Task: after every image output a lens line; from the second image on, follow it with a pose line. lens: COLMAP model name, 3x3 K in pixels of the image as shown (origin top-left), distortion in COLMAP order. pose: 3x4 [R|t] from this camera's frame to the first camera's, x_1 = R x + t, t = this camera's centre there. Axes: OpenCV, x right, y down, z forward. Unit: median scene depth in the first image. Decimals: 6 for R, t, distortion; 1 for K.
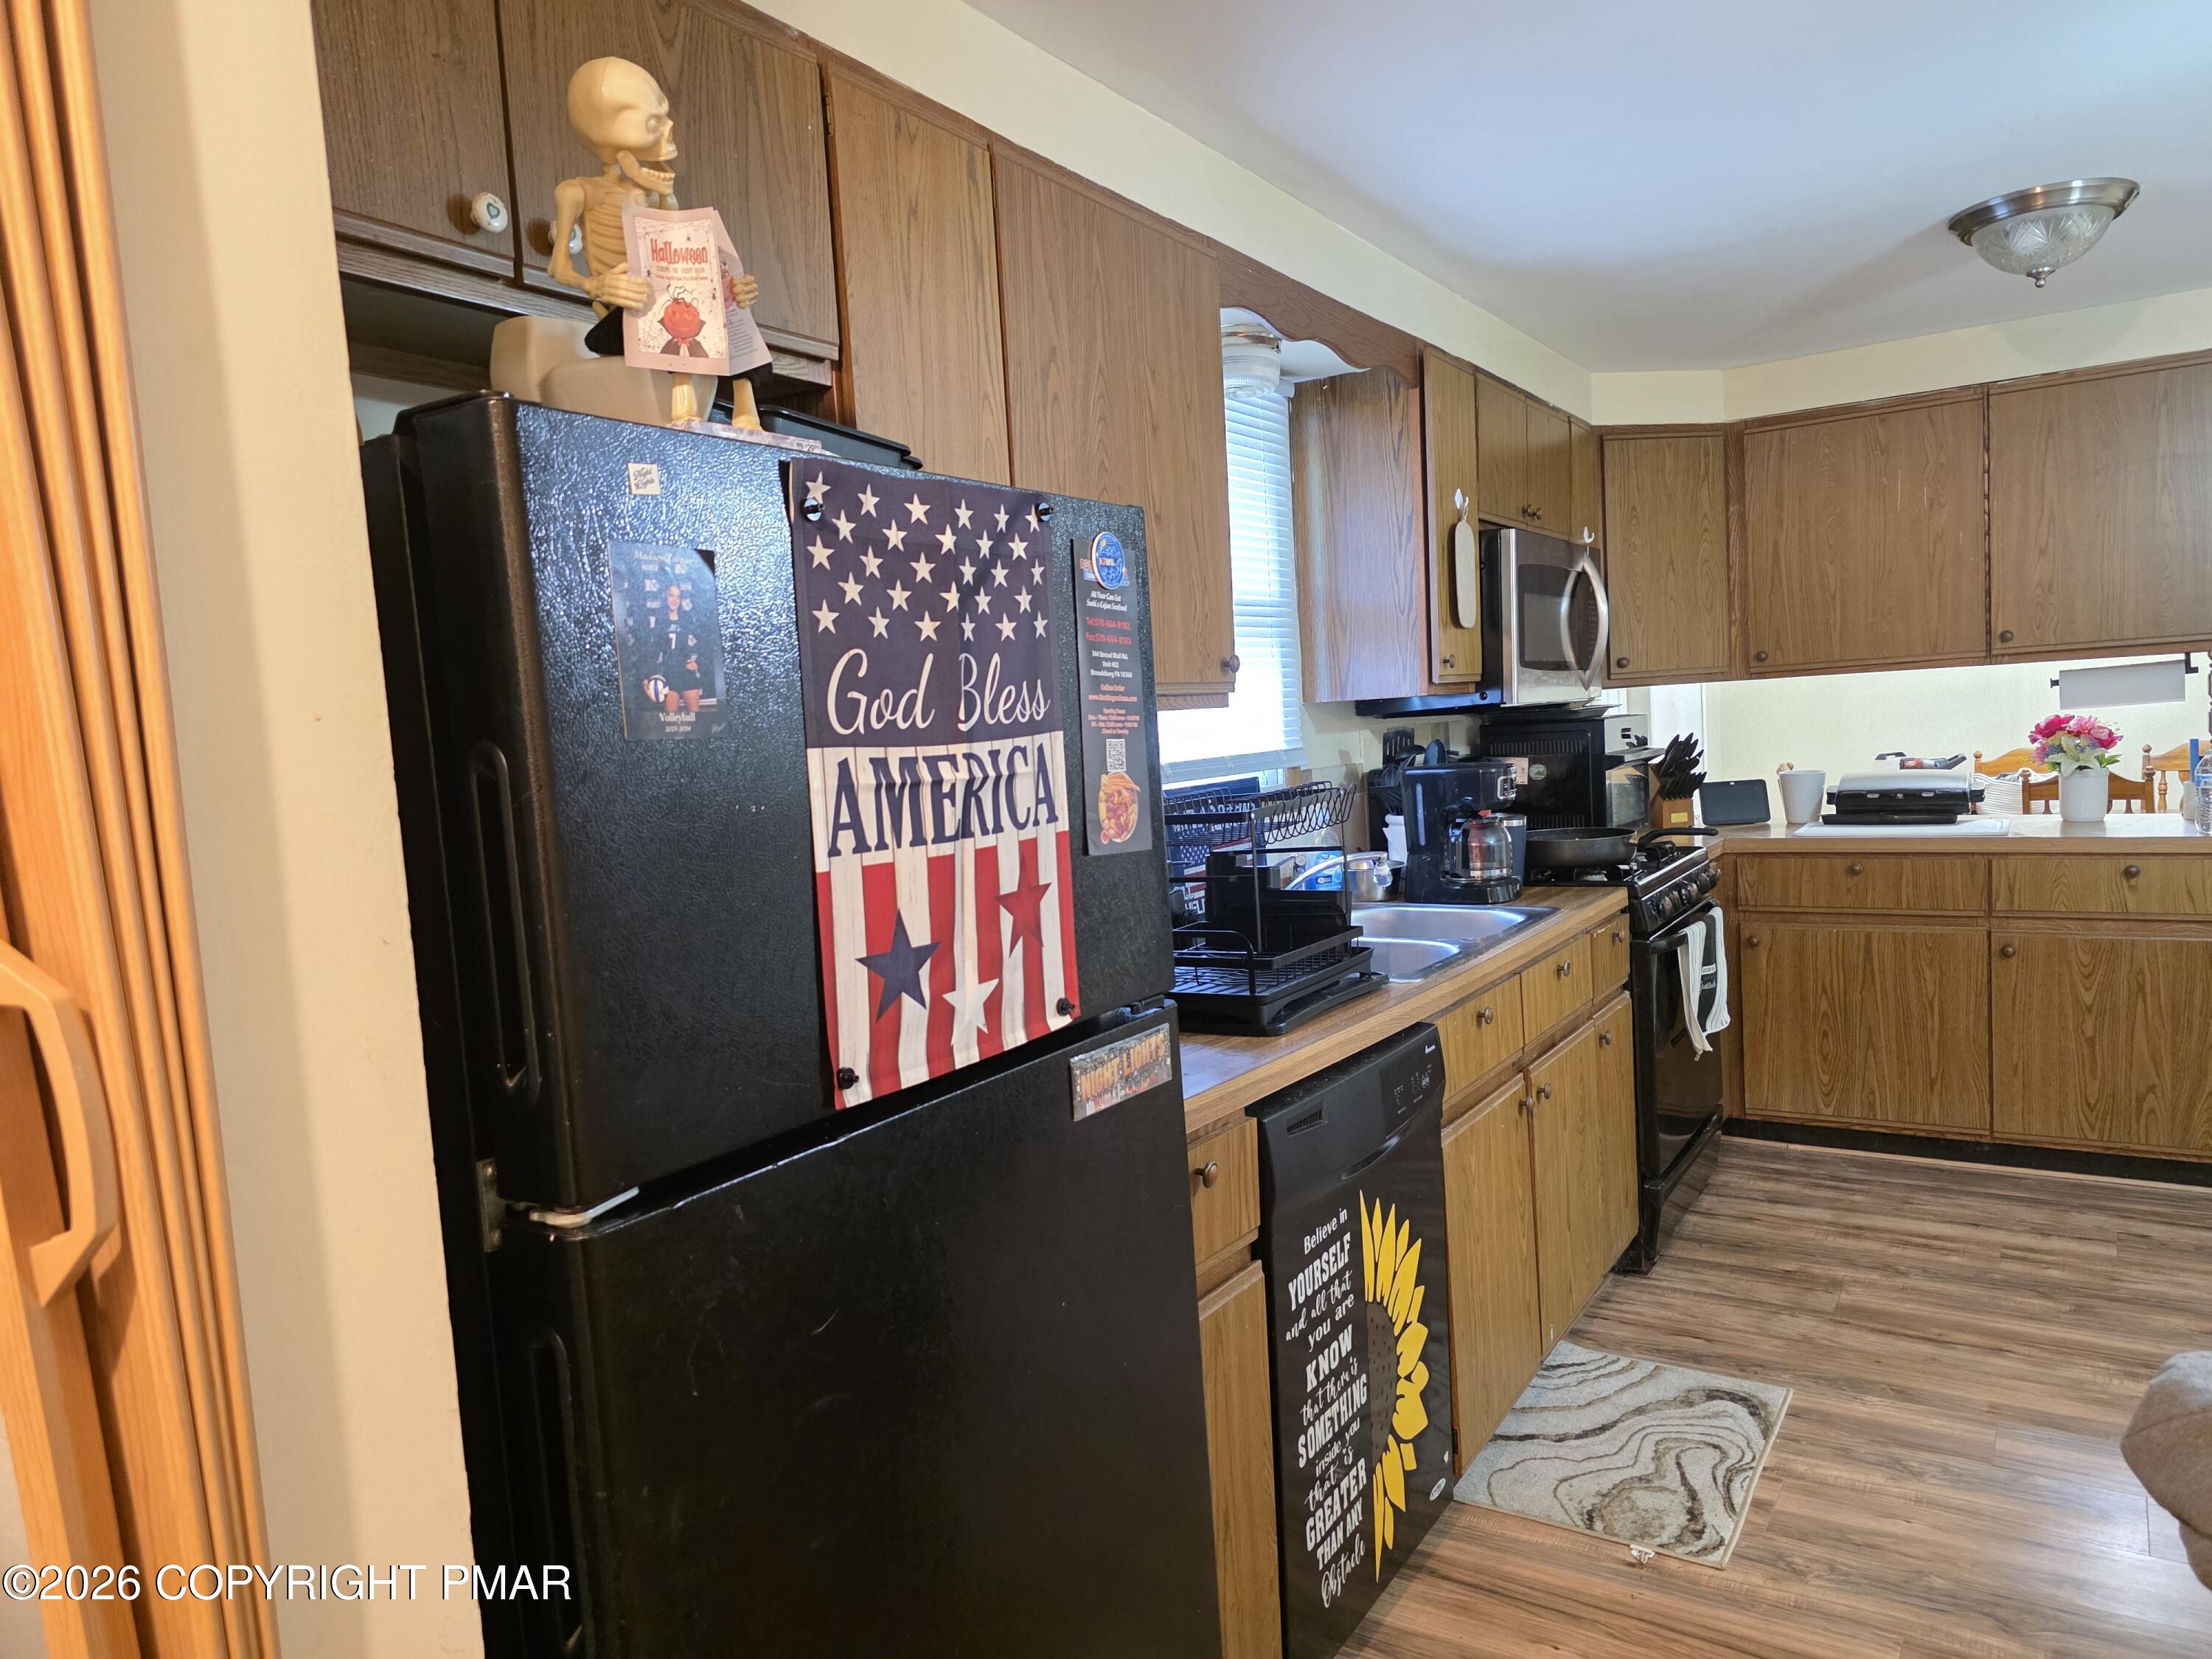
lens RADIAL K [[1493.2, 0, 1100.0], [0, 1493.2, 833.7], [0, 0, 1]] dist [0.046281, -0.039624]
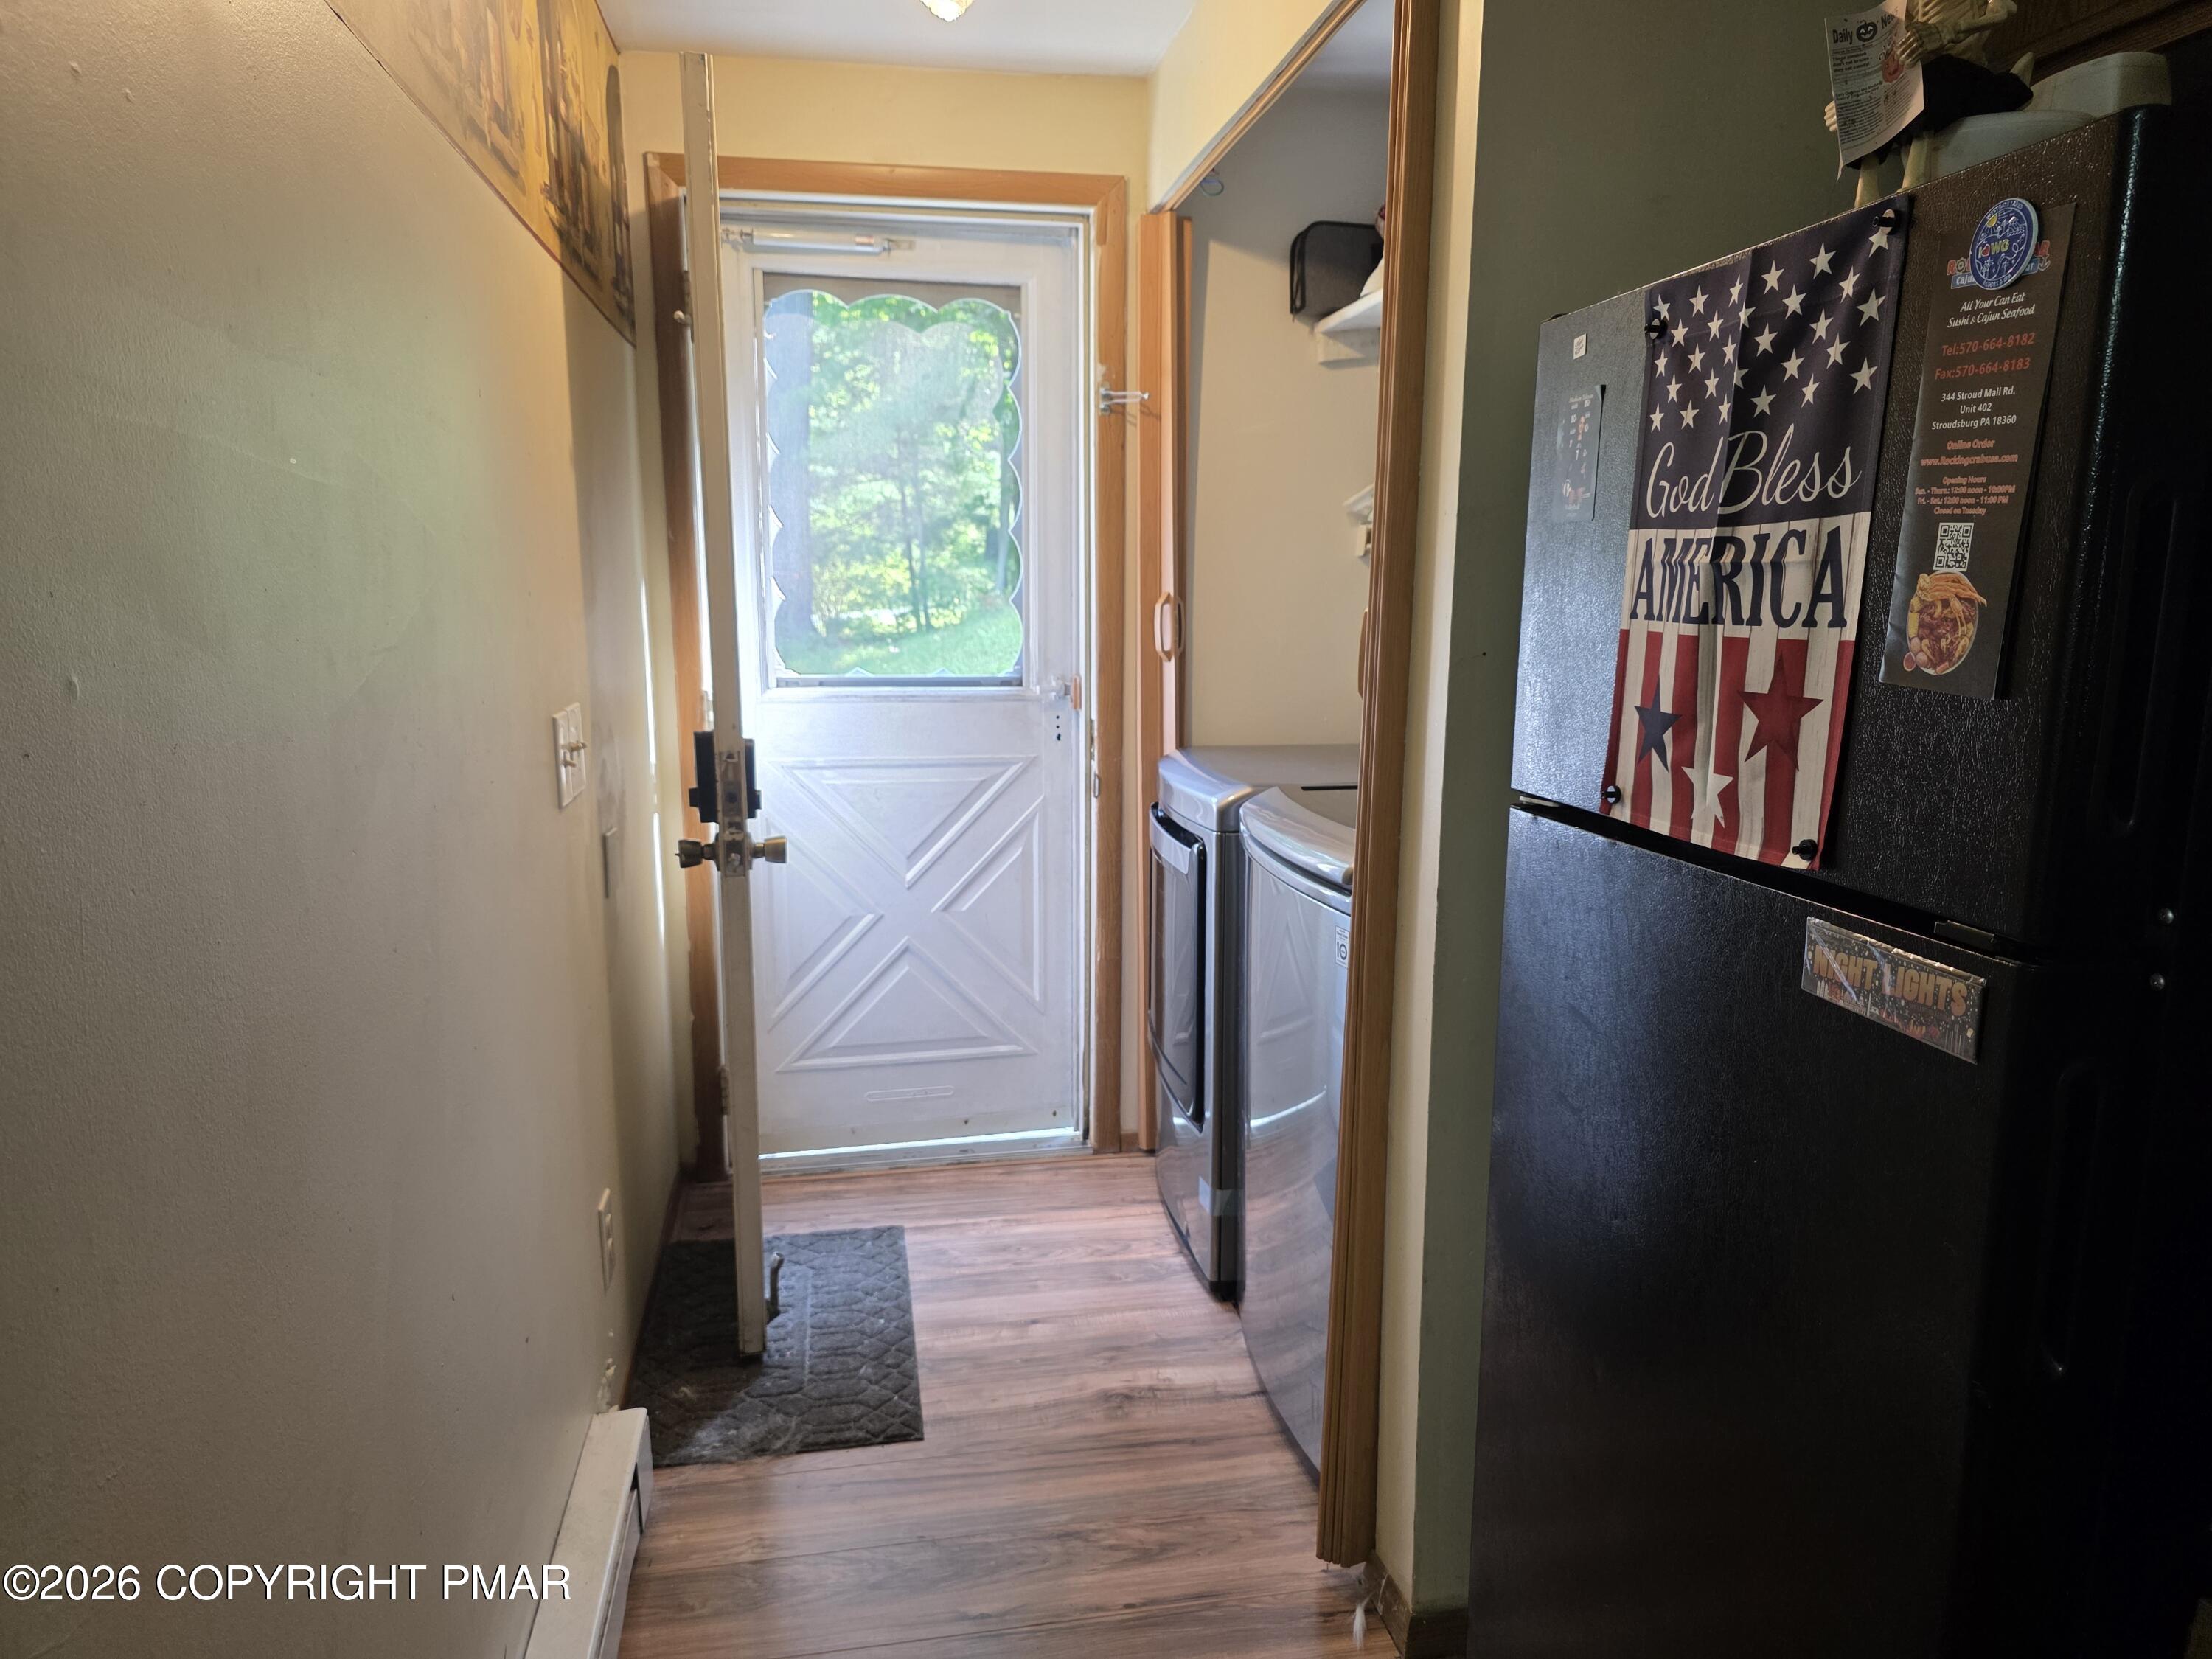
lens RADIAL K [[1493.2, 0, 1100.2], [0, 1493.2, 829.8], [0, 0, 1]] dist [0.046281, -0.039624]
pose [[-0.729121, 0.163932, -0.664461, 0.821440], [-0.013980, 0.967118, 0.253942, -0.103107], [0.684242, 0.194444, -0.702855, 1.319268]]
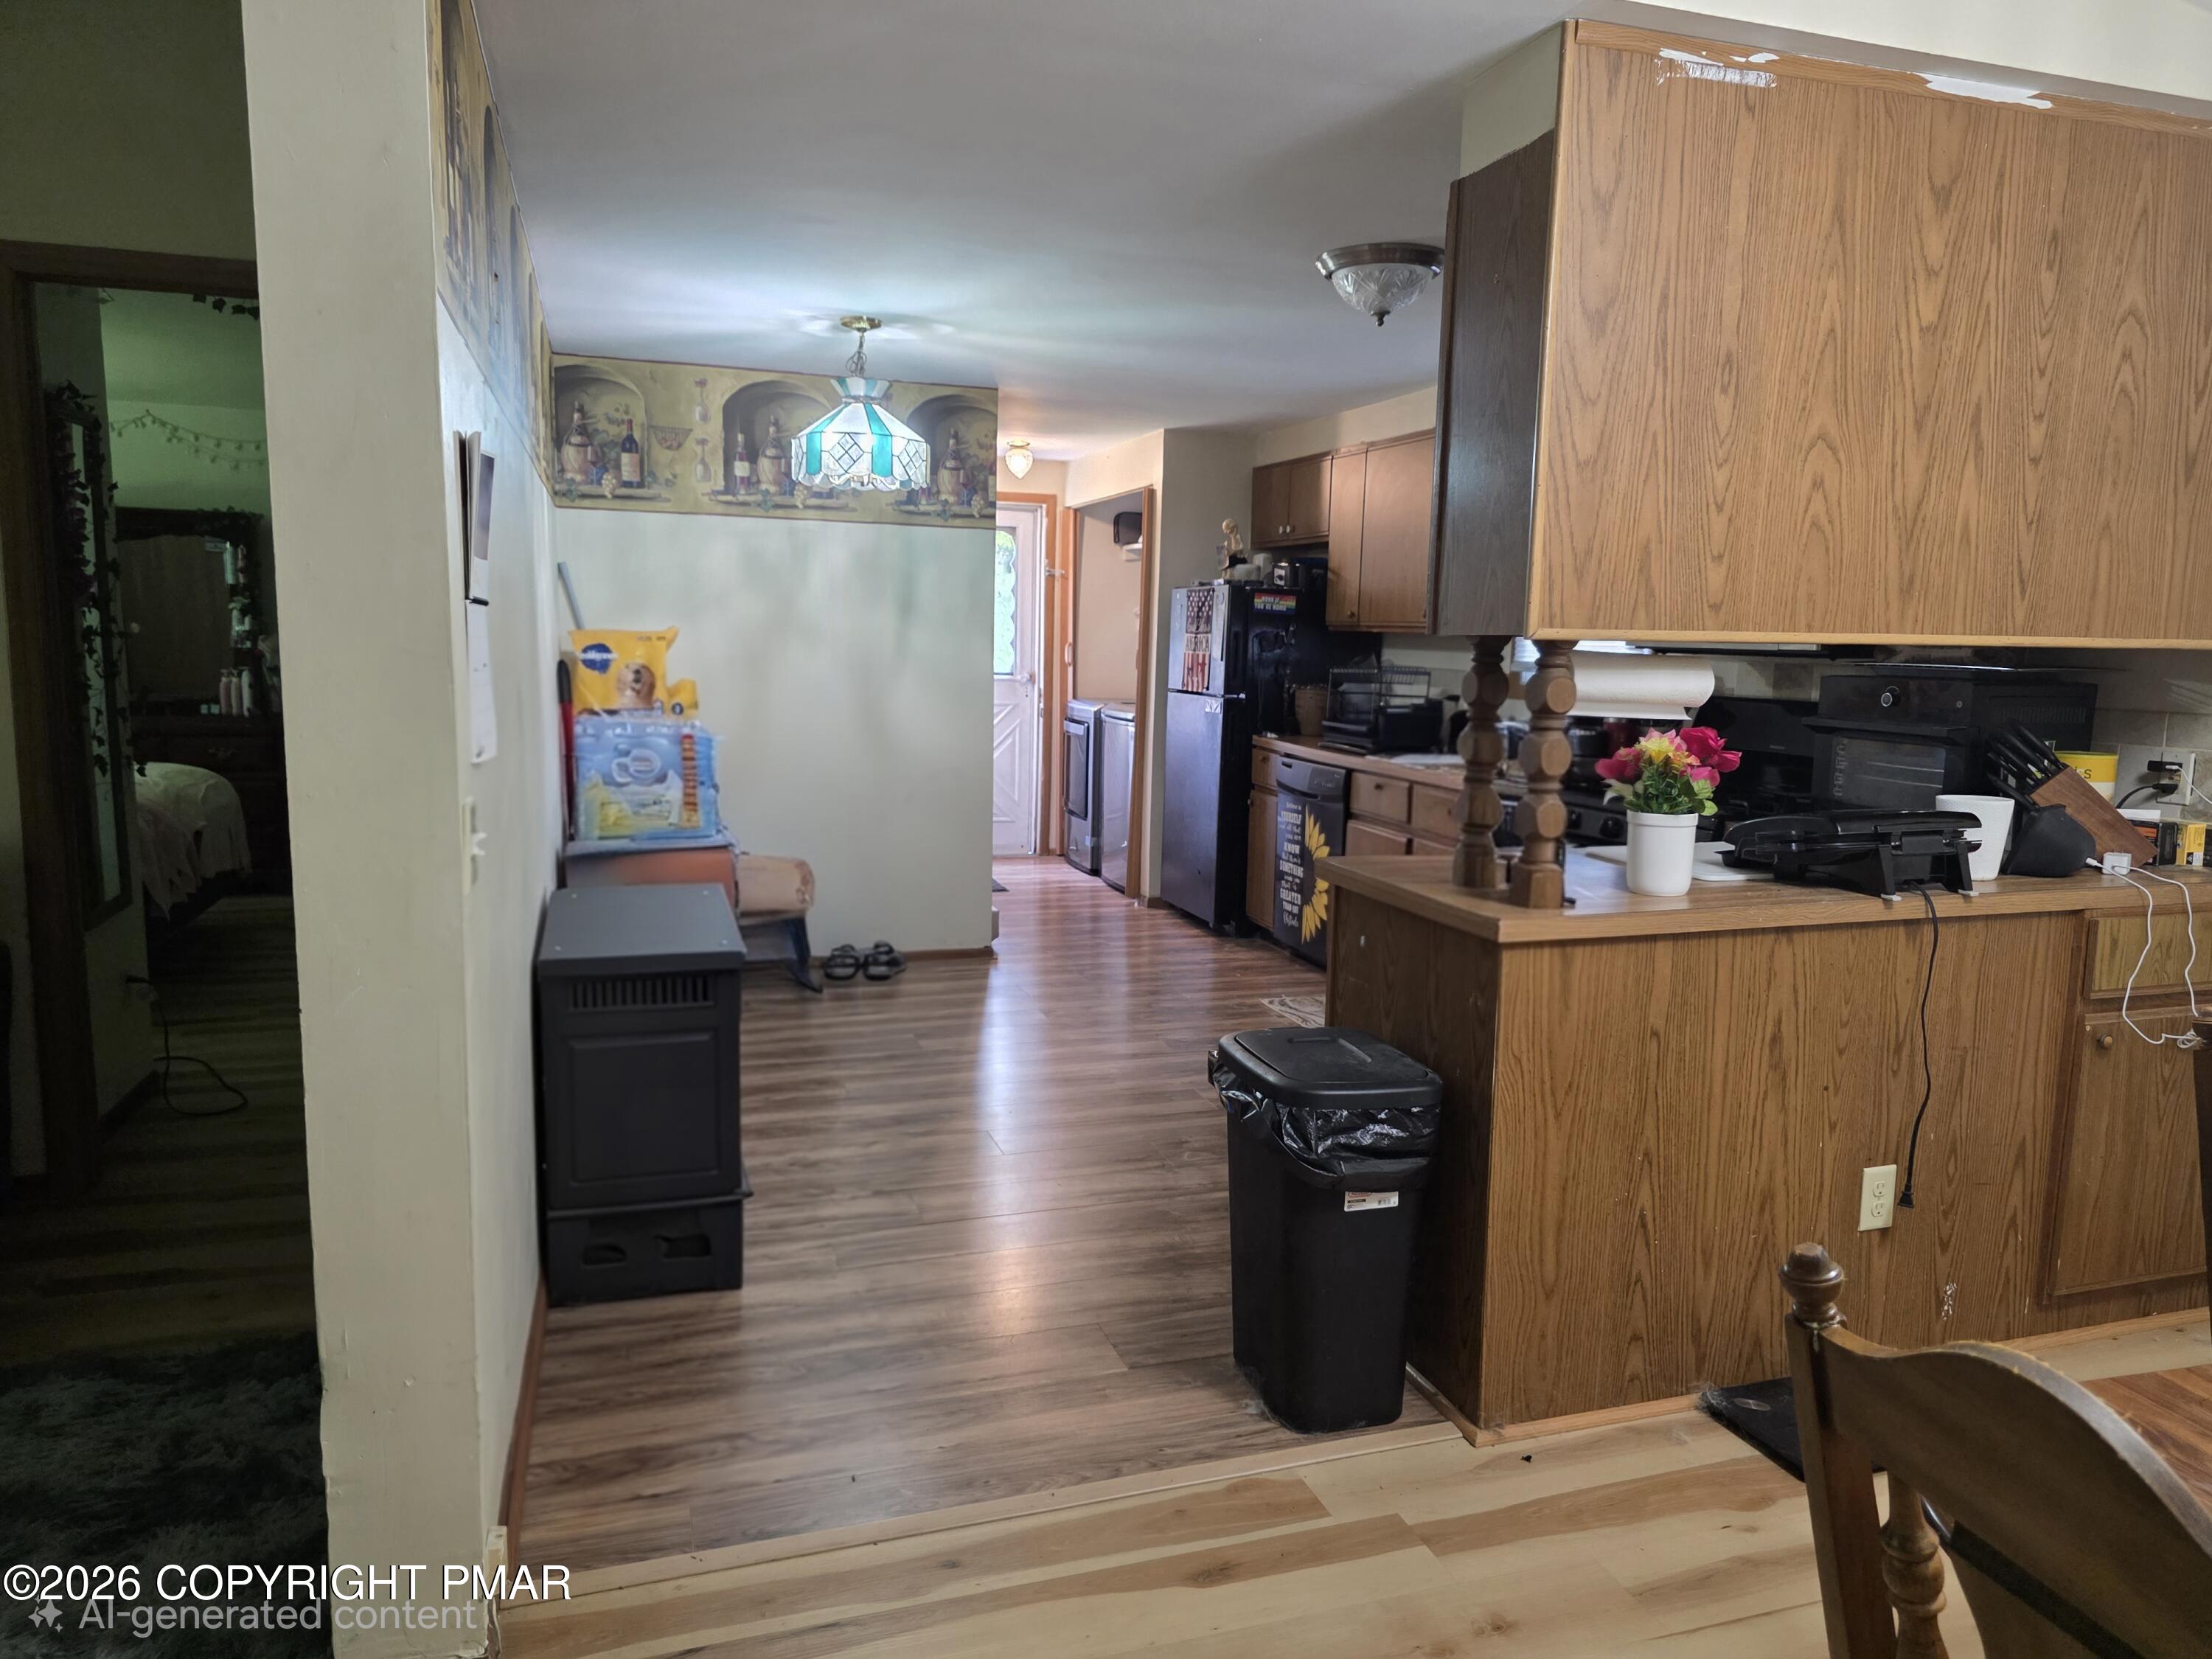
lens RADIAL K [[1493.2, 0, 1108.1], [0, 1493.2, 840.5], [0, 0, 1]] dist [0.046281, -0.039624]
pose [[-0.628828, 0.148200, -0.763290, 4.200940], [-0.047250, 0.972570, 0.227761, -0.527758], [0.776107, 0.179288, -0.604577, 3.951798]]
